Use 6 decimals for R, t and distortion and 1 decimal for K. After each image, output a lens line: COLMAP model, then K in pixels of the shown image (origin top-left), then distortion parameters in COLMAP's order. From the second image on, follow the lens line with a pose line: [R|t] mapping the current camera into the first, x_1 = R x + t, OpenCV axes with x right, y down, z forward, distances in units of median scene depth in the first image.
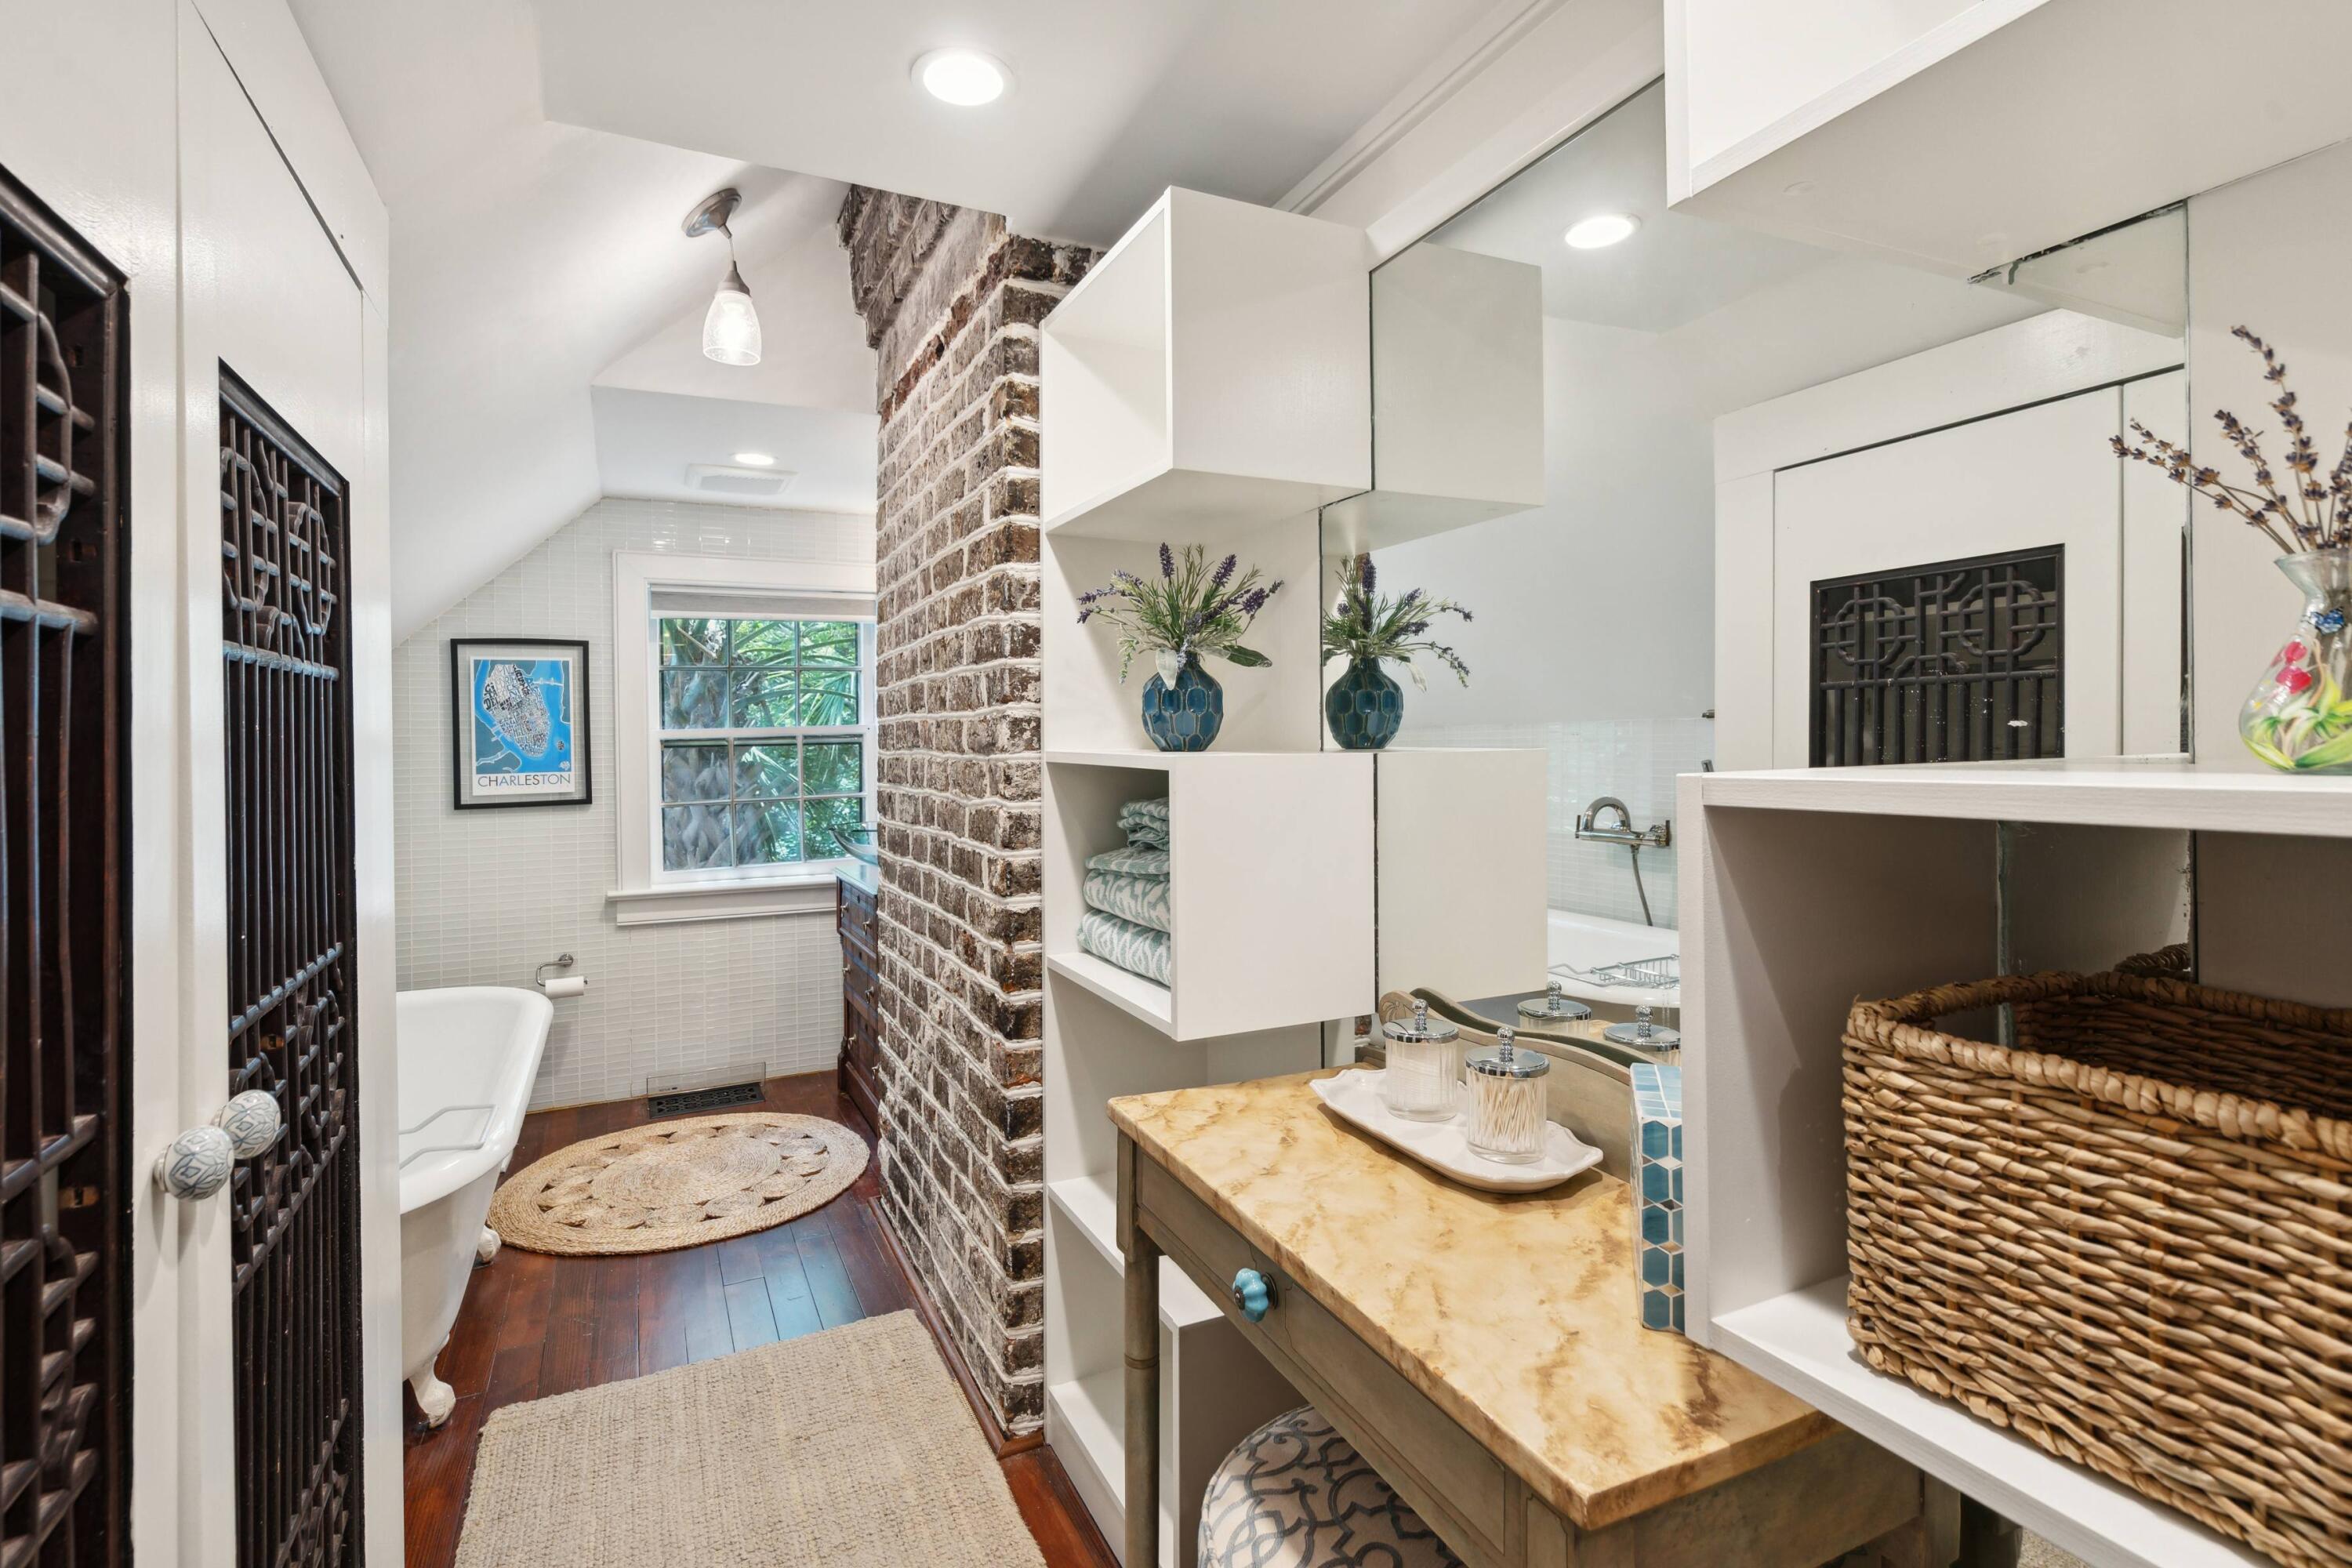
lens RADIAL K [[1081.2, 0, 1154.4], [0, 1081.2, 739.4], [0, 0, 1]] dist [-0.005573, 0.001918]
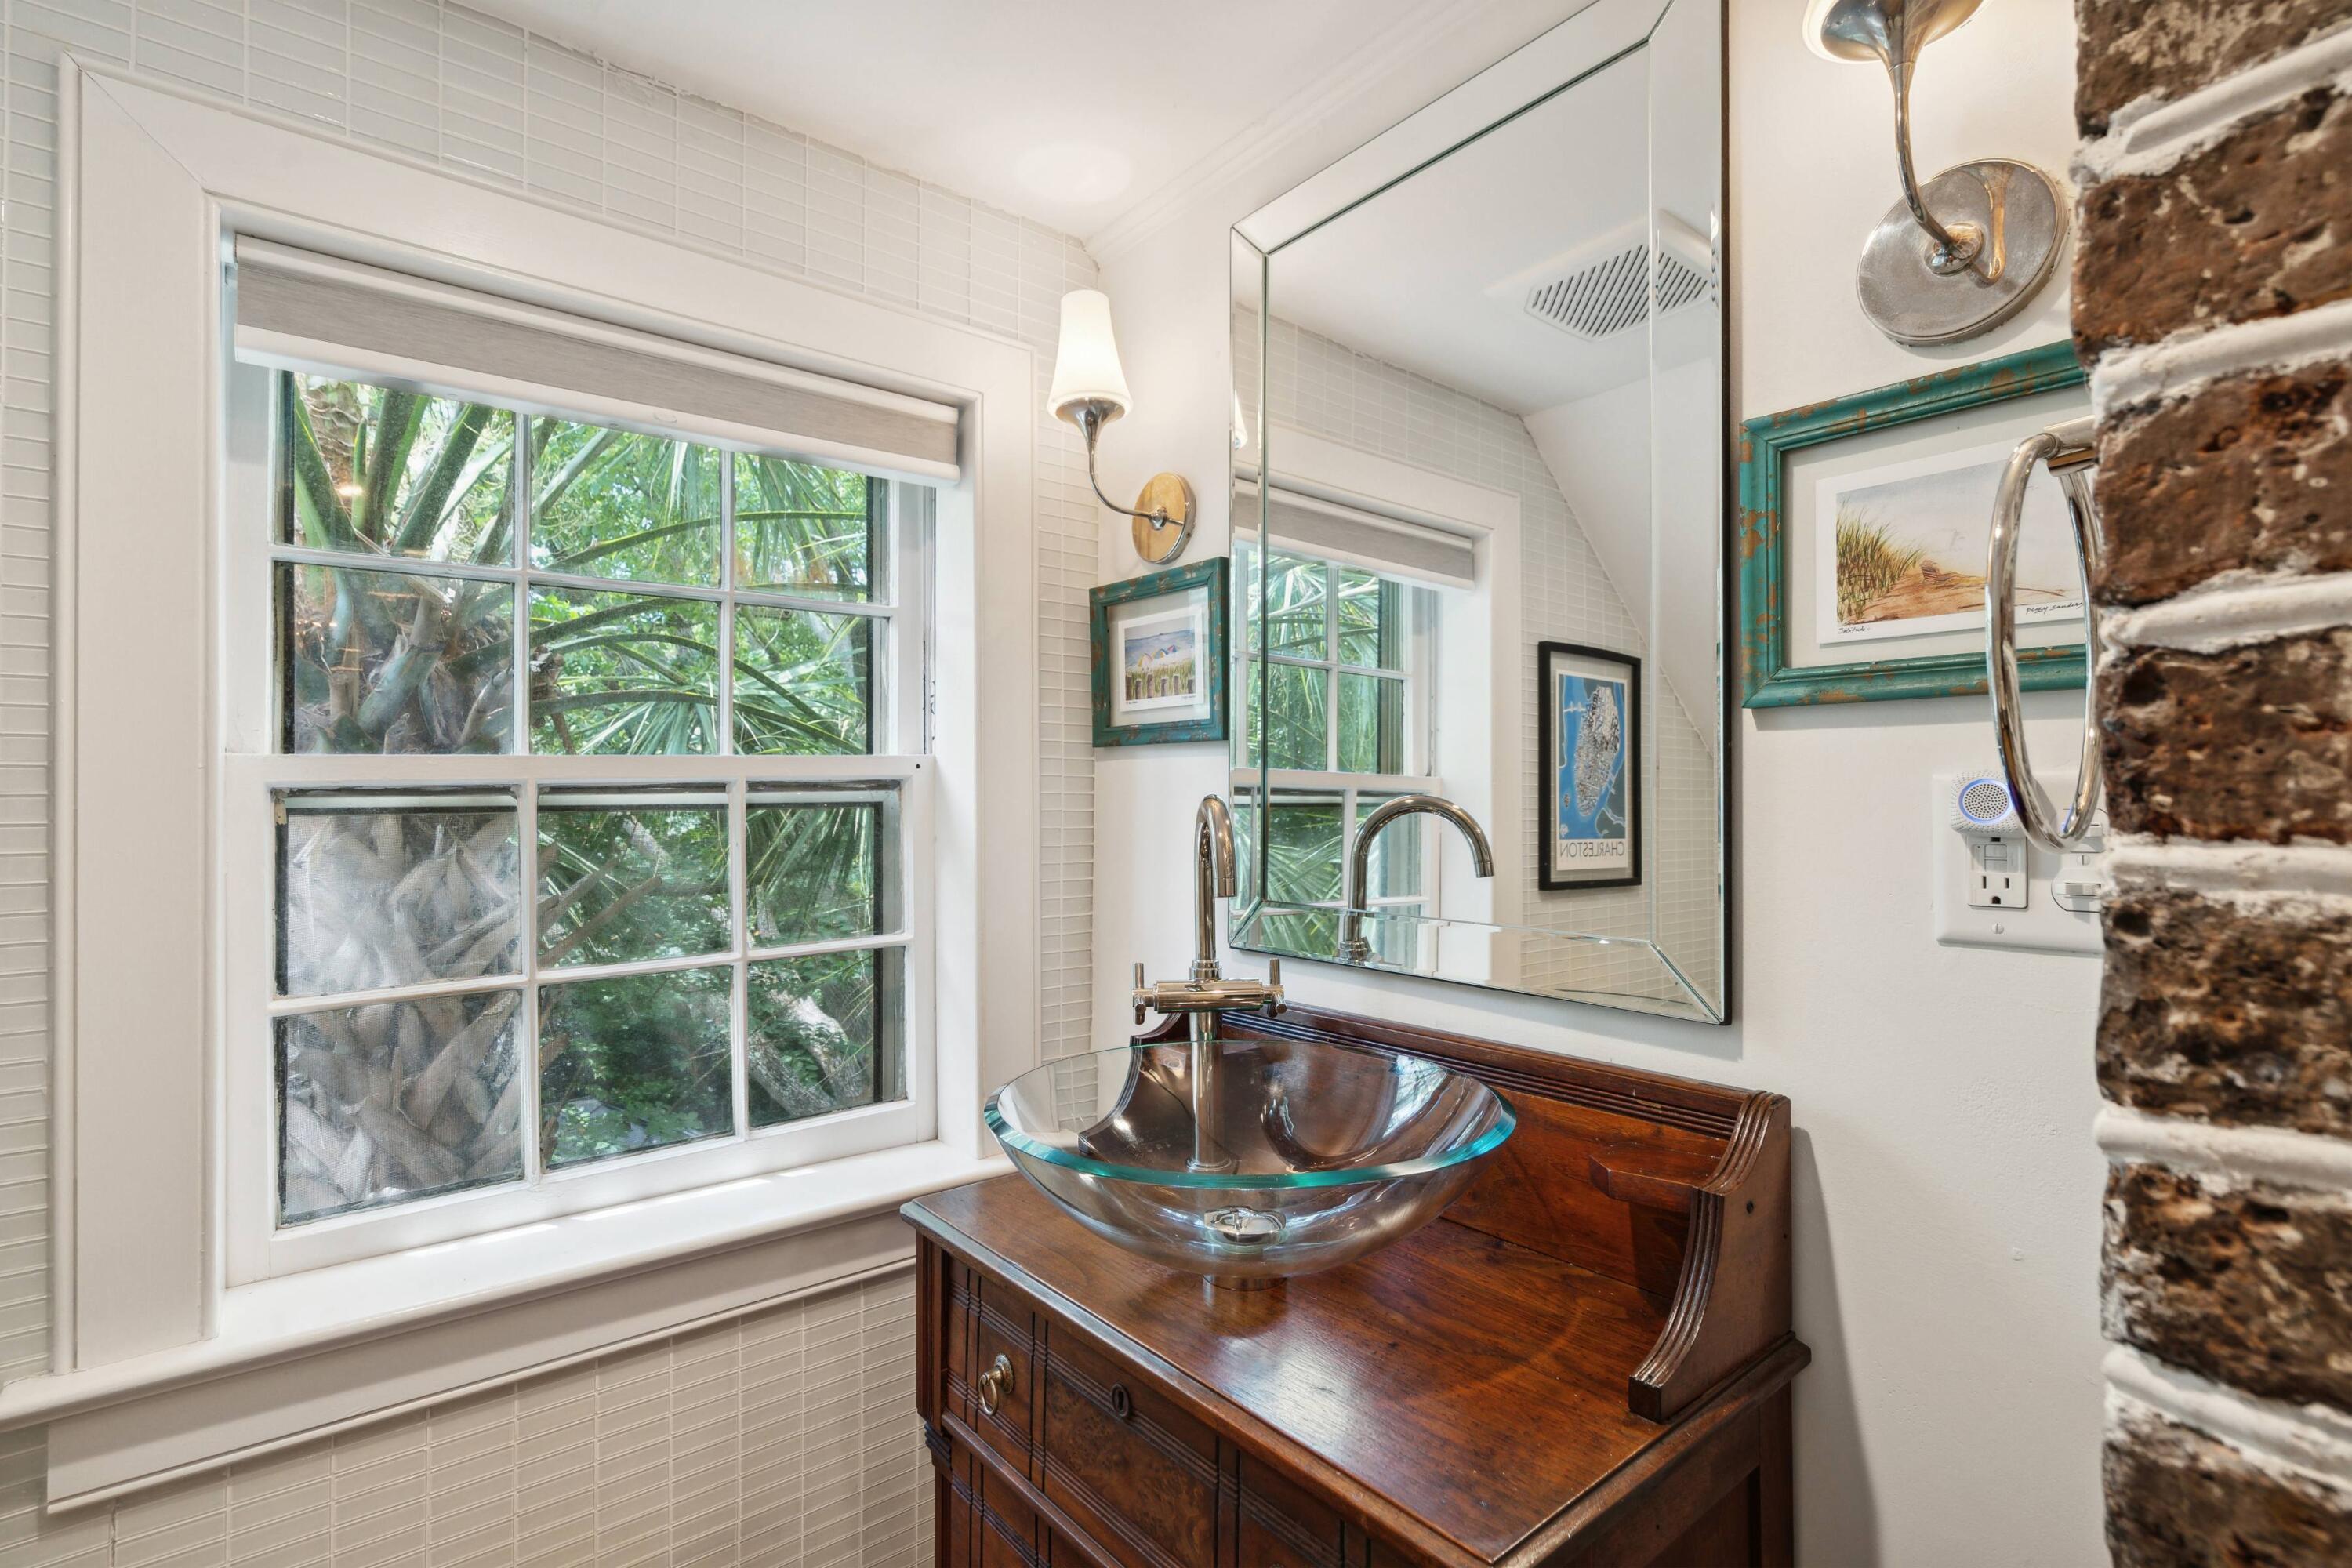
lens RADIAL K [[1081.2, 0, 1178.6], [0, 1081.2, 798.9], [0, 0, 1]] dist [-0.005573, 0.001918]
pose [[0.971940, 0.010038, 0.235015, -0.311008], [-0.007757, 0.999913, -0.010628, 0.005220], [-0.235102, 0.008507, 0.971934, 0.712487]]
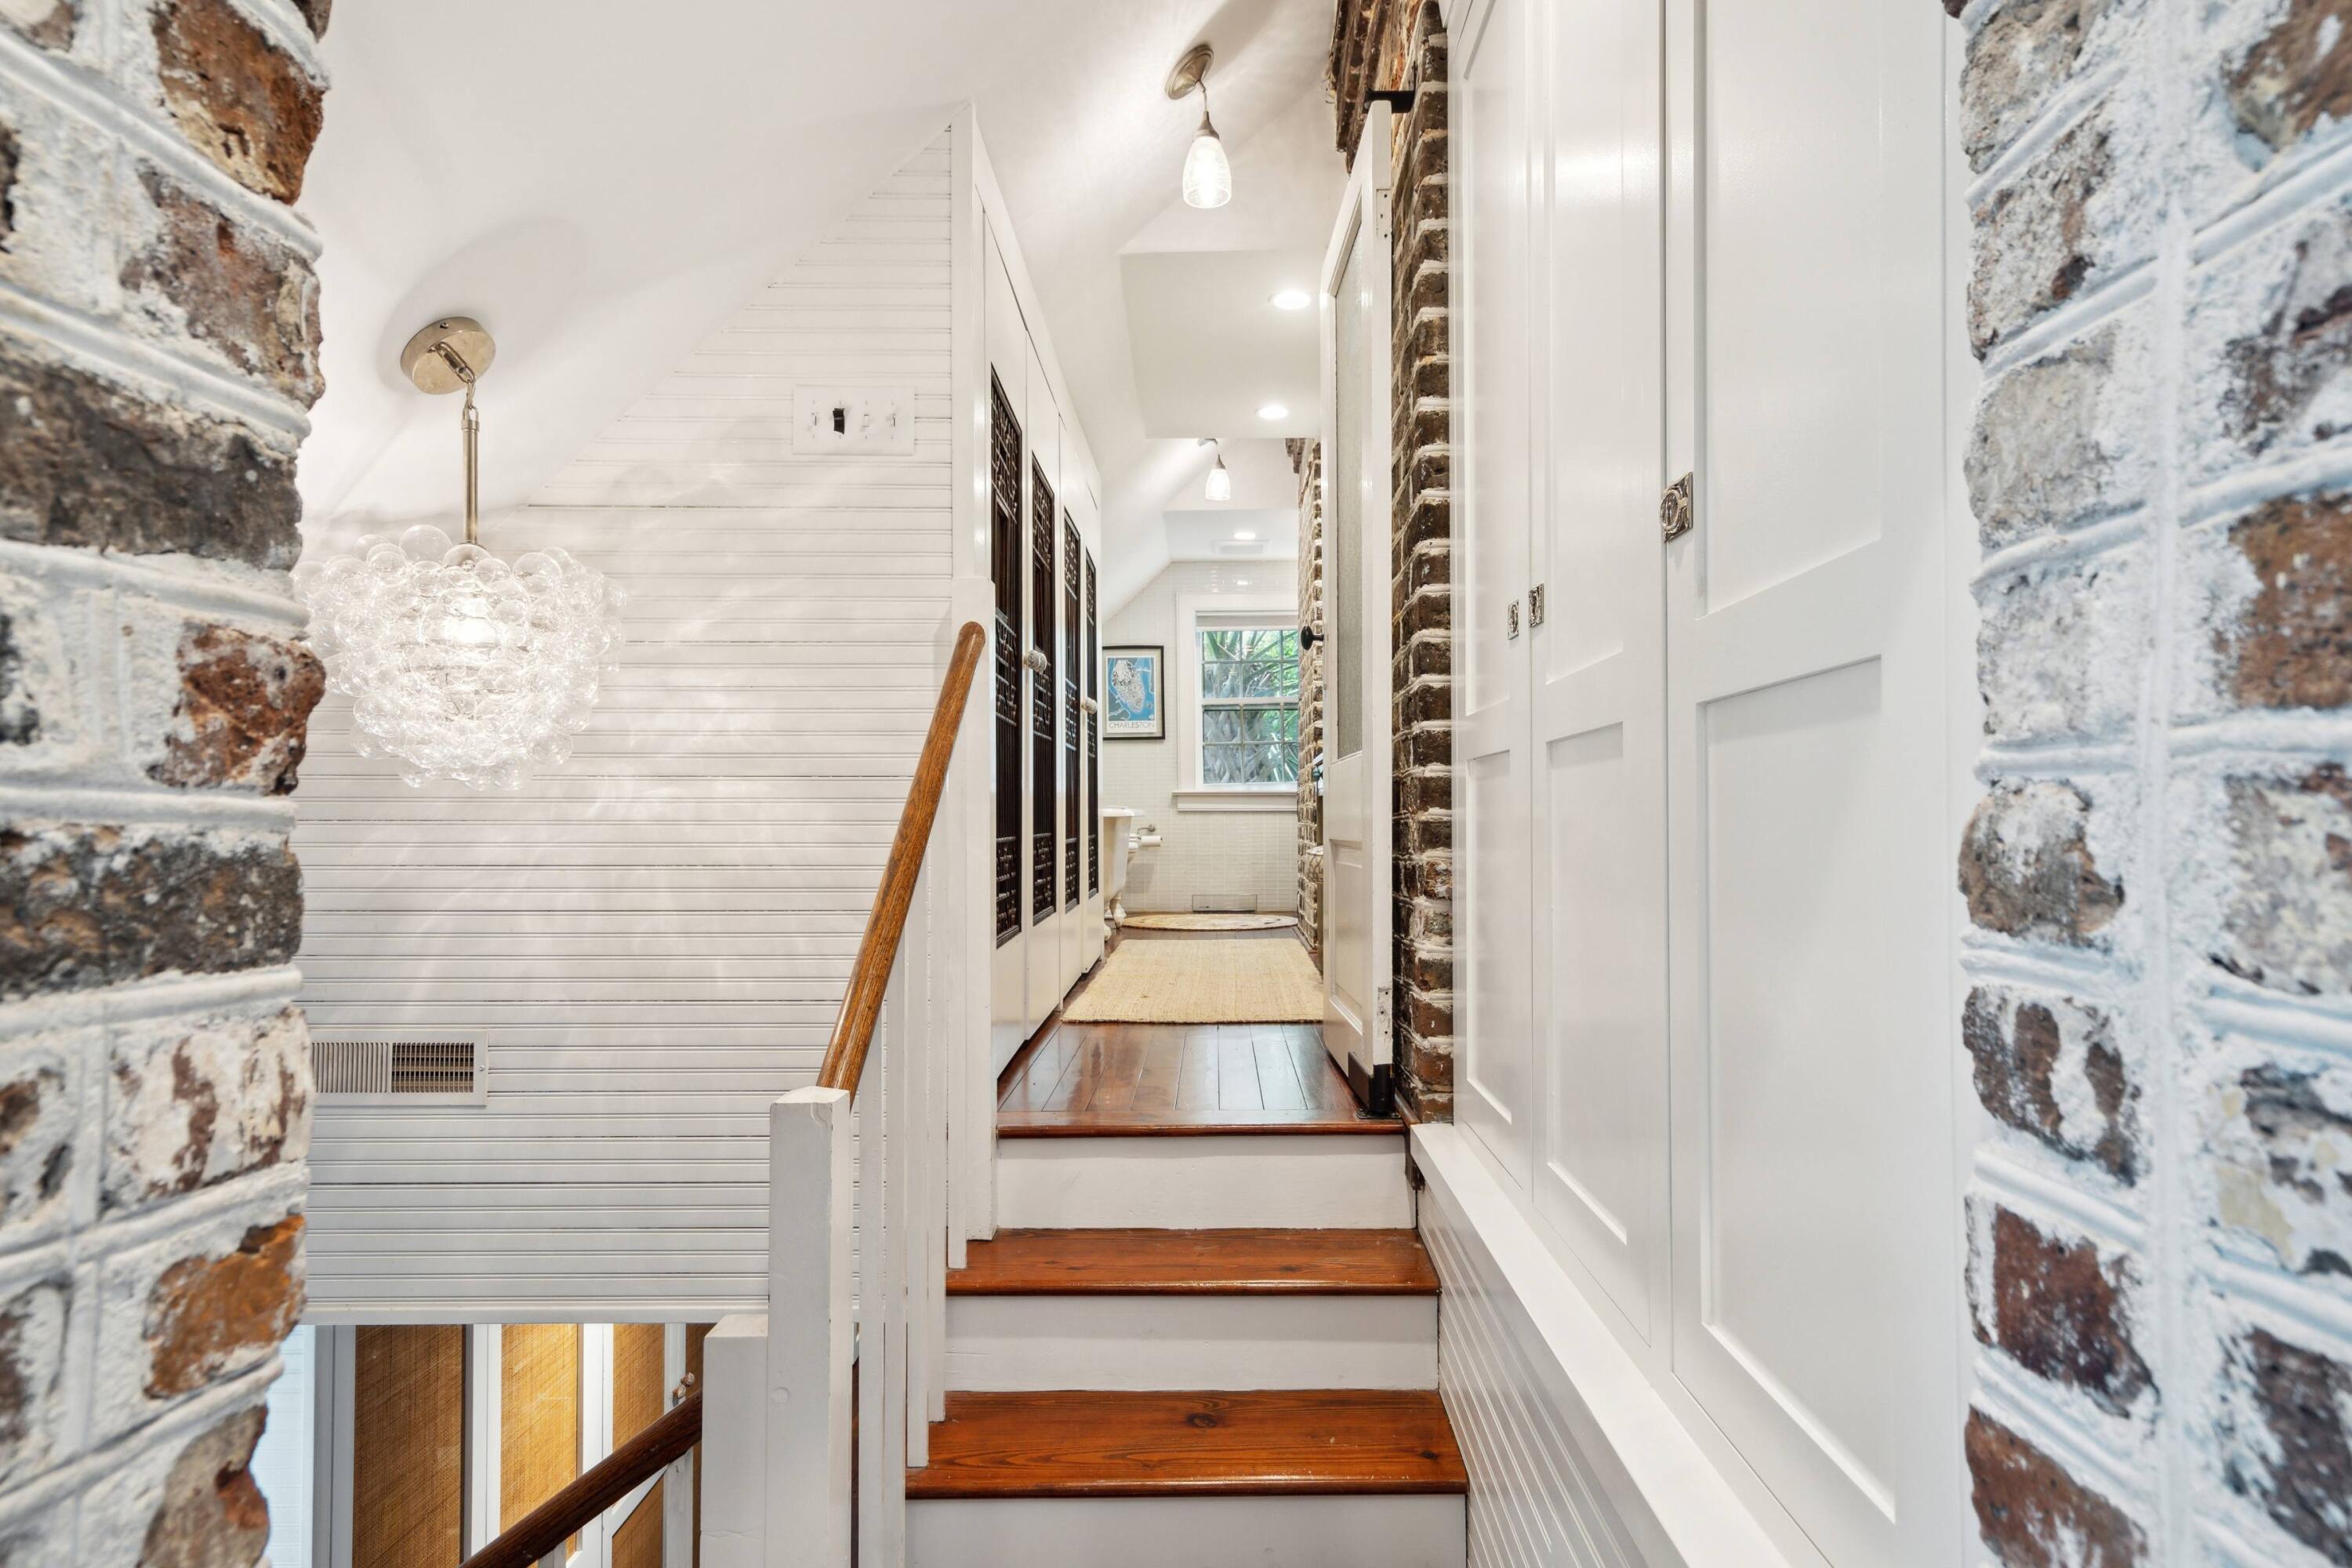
lens RADIAL K [[1306.1, 0, 1207.9], [0, 1306.1, 823.8], [0, 0, 1]] dist [0.000781, -0.000003]
pose [[0.896623, 0.006449, -0.442748, 0.484827], [-0.003058, 0.999960, 0.008372, 0.181881], [0.442784, -0.006153, 0.896607, -0.878526]]
